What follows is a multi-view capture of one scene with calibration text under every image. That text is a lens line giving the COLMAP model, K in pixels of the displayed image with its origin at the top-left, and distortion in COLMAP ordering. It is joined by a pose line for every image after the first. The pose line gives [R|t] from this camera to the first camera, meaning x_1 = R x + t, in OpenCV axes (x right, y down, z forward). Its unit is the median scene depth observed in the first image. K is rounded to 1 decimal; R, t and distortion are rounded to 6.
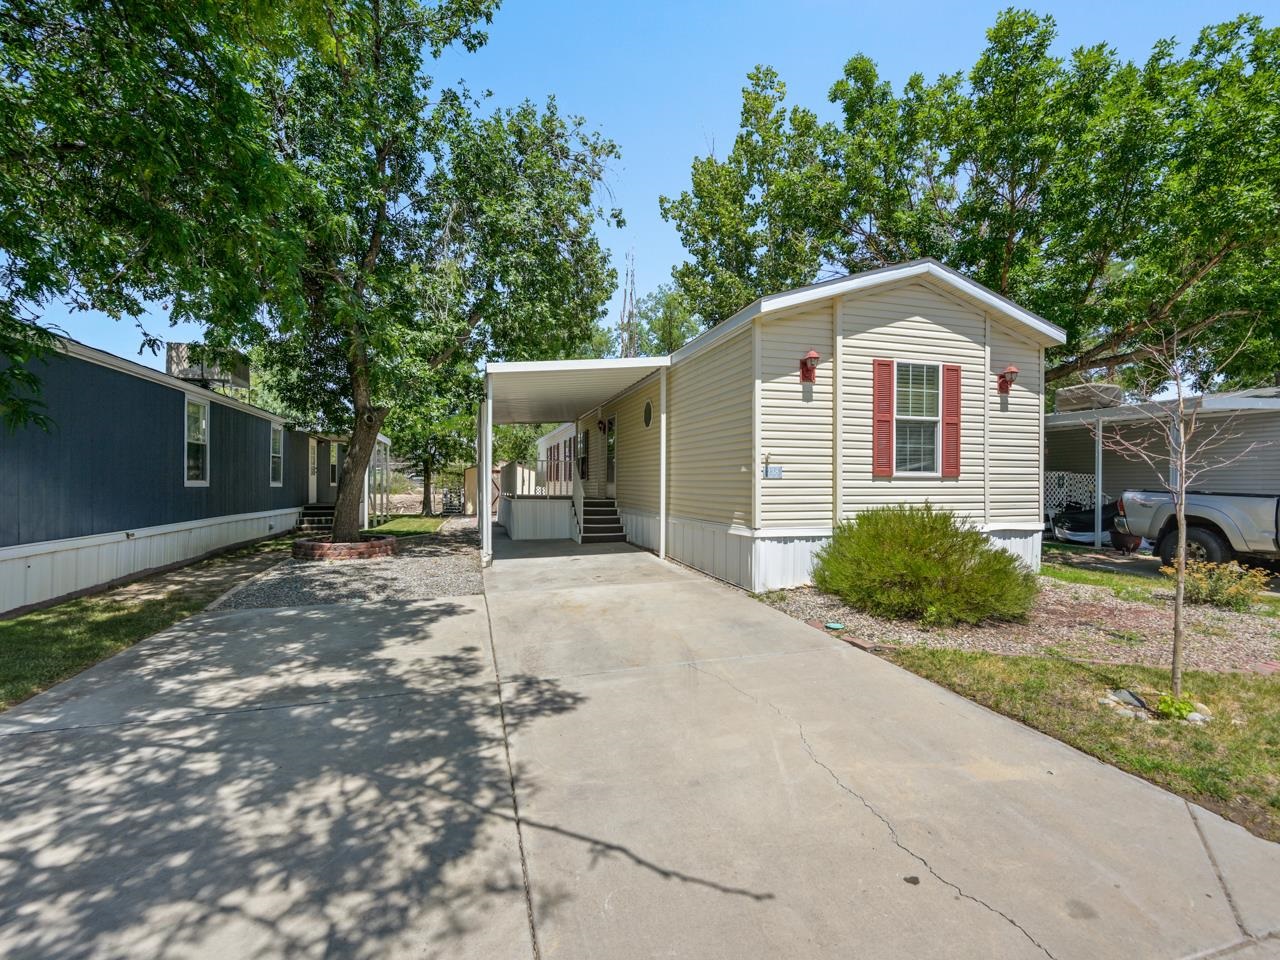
lens RADIAL K [[586.5, 0, 641.6], [0, 586.5, 482.7], [0, 0, 1]] dist [0.000212, 0.000735]
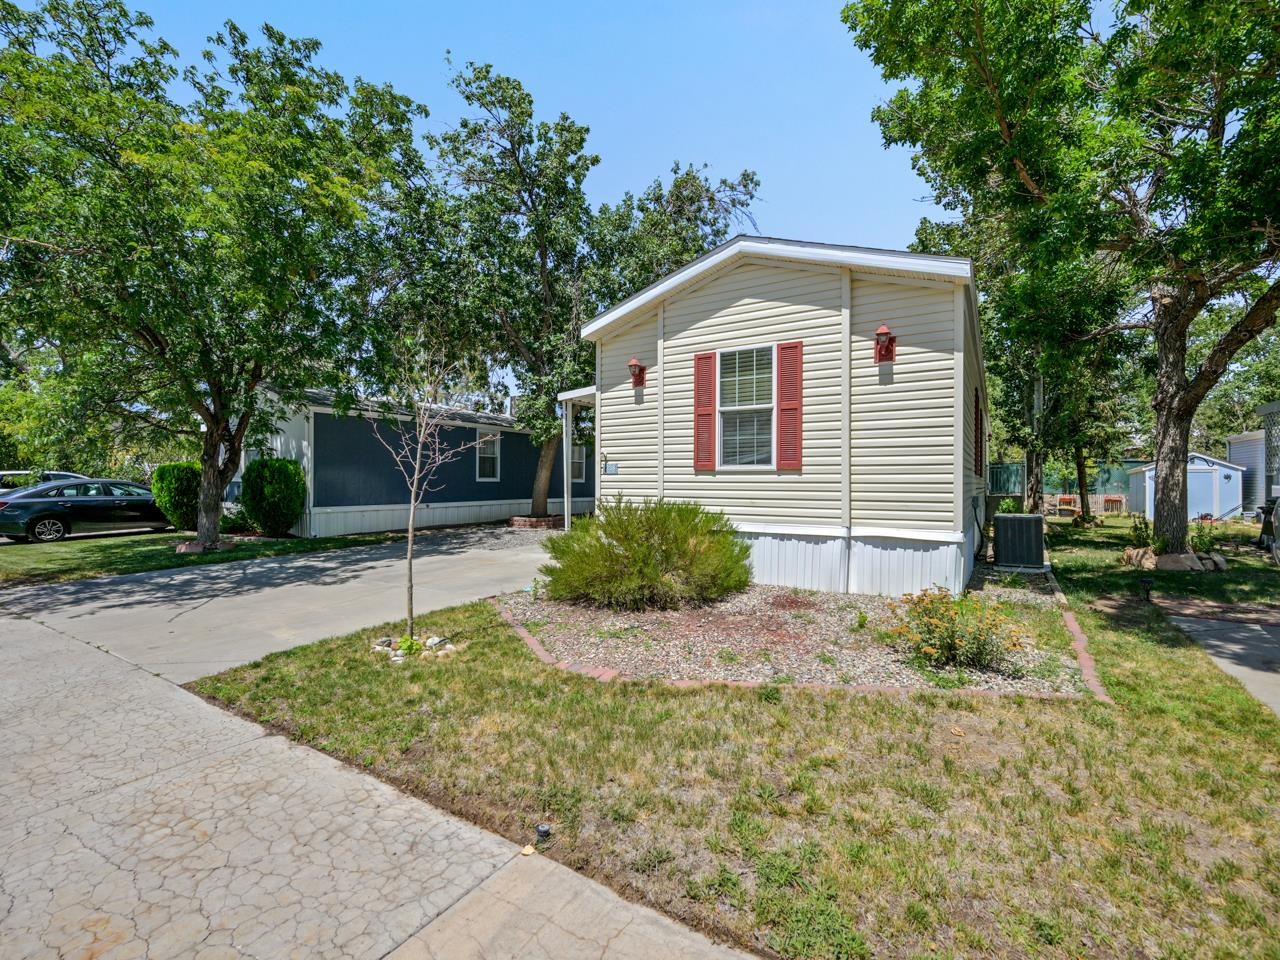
lens RADIAL K [[586.5, 0, 641.6], [0, 586.5, 482.7], [0, 0, 1]] dist [0.000212, 0.000735]
pose [[0.646218, 0.002535, -0.763149, 1.087642], [0.000957, 0.999991, 0.004132, 0.005449], [0.763153, -0.003400, 0.646209, 0.273154]]
